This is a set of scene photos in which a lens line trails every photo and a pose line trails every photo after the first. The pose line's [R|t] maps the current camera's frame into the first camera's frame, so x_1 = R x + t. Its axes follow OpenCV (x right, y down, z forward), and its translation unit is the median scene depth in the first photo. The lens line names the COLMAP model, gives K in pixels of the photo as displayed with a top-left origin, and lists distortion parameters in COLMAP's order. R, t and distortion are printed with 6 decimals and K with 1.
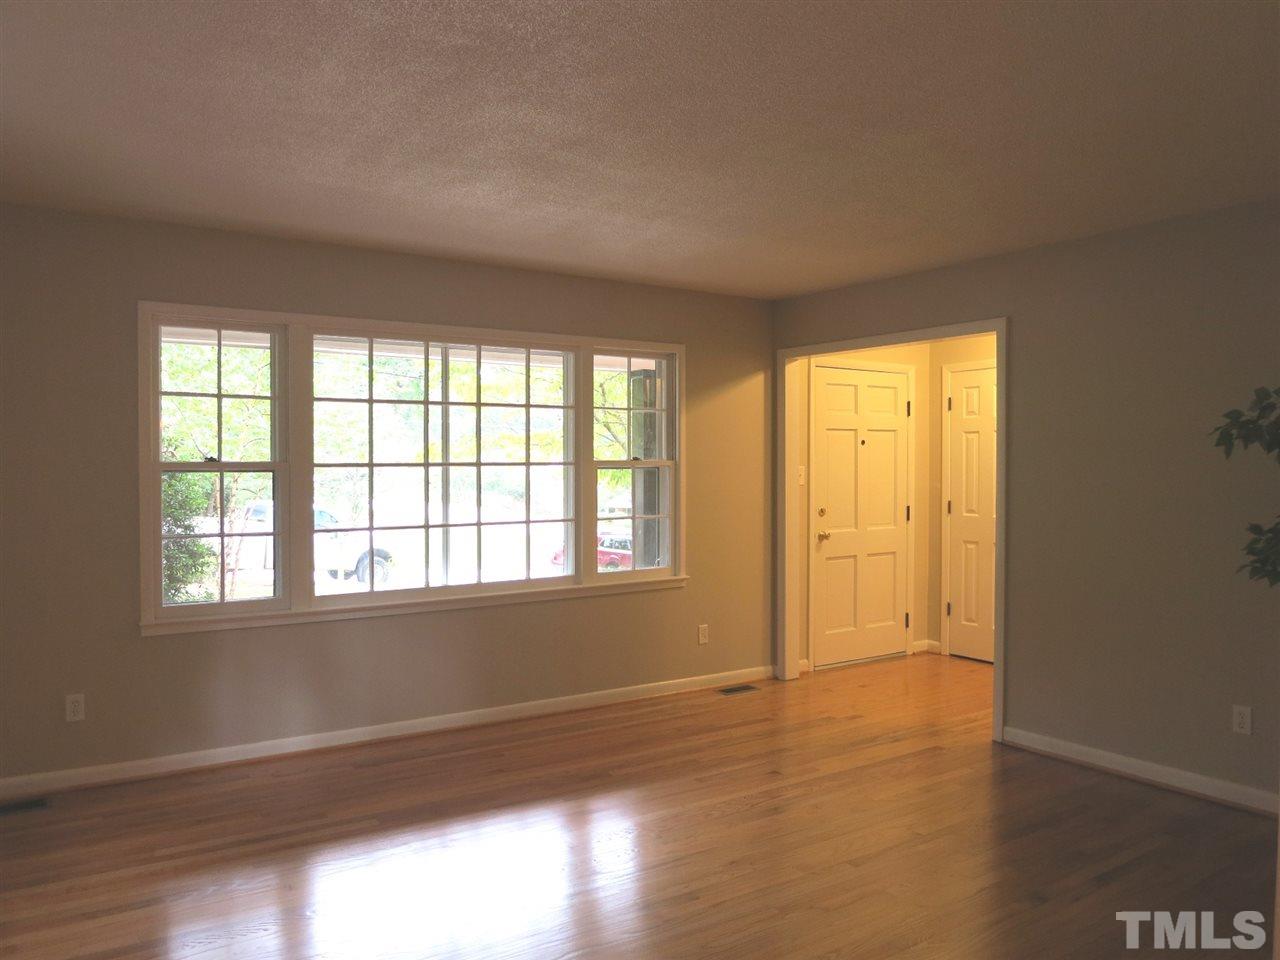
lens RADIAL K [[917.9, 0, 640.0], [0, 917.9, 480.0], [0, 0, 1]] dist [-0.038862, -0.007326]
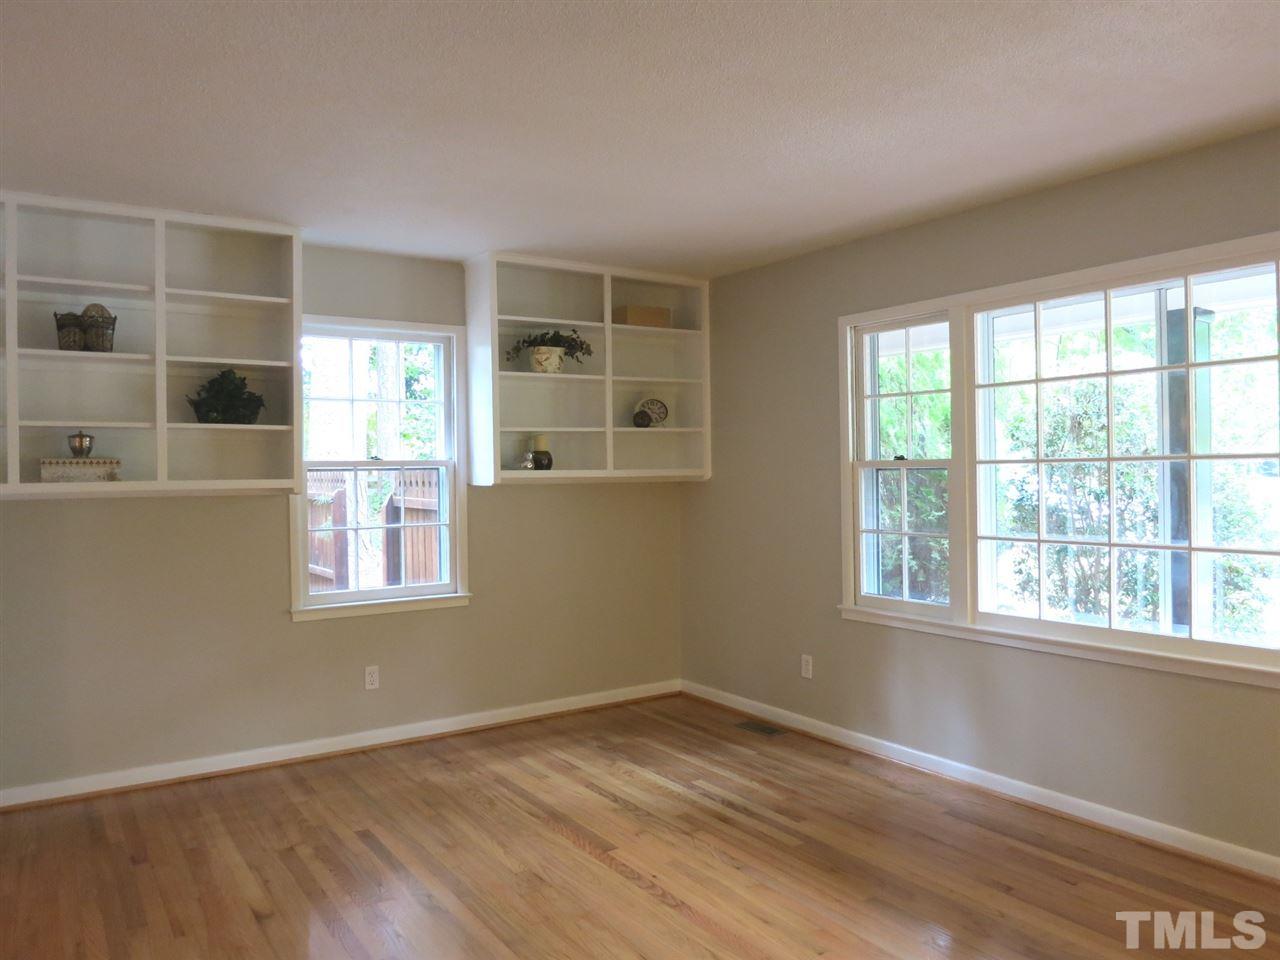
lens RADIAL K [[917.9, 0, 640.0], [0, 917.9, 480.0], [0, 0, 1]] dist [-0.038862, -0.007326]
pose [[-0.000685, 0.003765, -0.999993, 0.563444], [-0.005558, 0.999977, 0.003769, 0.000542], [0.999984, 0.005561, -0.000664, 0.736484]]
